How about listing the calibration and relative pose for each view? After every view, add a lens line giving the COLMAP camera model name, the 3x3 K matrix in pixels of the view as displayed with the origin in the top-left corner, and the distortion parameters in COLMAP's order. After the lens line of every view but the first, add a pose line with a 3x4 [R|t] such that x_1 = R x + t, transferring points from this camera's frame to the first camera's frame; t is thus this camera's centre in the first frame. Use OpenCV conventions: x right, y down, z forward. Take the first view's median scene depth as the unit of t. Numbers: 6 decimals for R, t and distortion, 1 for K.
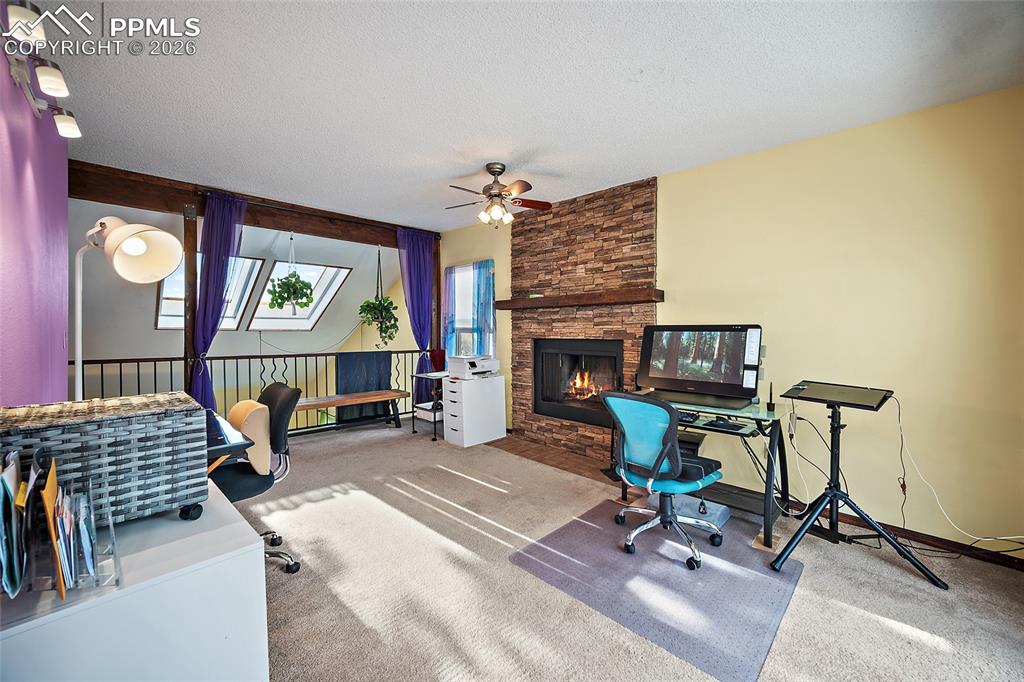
lens RADIAL K [[407.6, 0, 512.7], [0, 407.6, 331.4], [0, 0, 1]] dist [-0.000833, -0.000191]
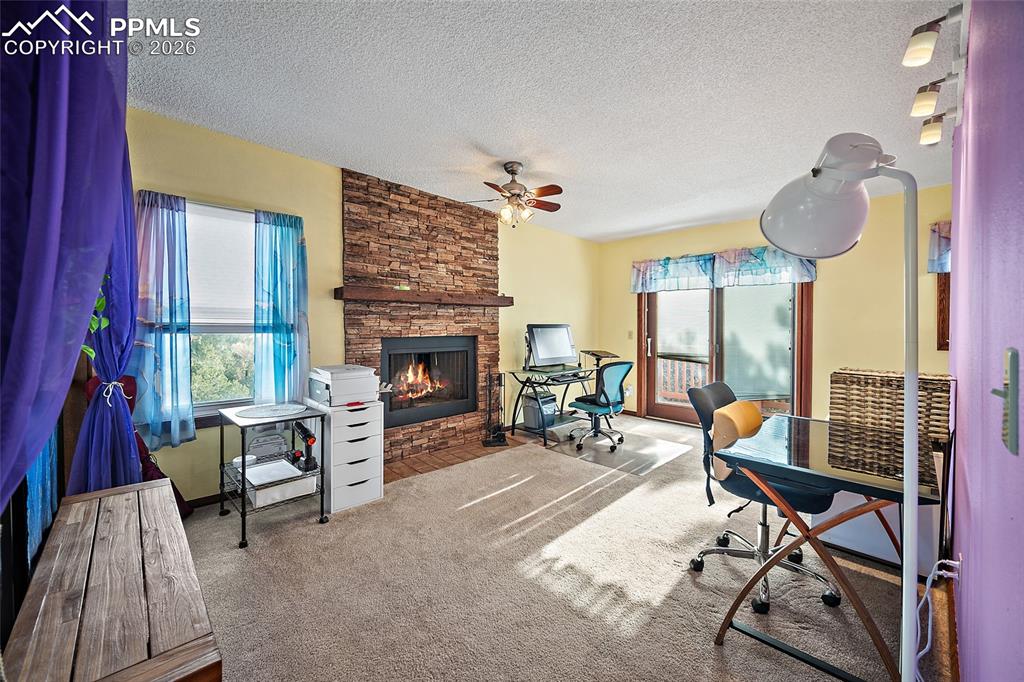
lens RADIAL K [[407.6, 0, 512.7], [0, 407.6, 331.4], [0, 0, 1]] dist [-0.000833, -0.000191]
pose [[-0.006976, -0.012389, 0.999899, -0.858969], [0.003981, 0.999915, 0.012417, -0.005957], [-0.999968, 0.004067, -0.006926, 0.829752]]
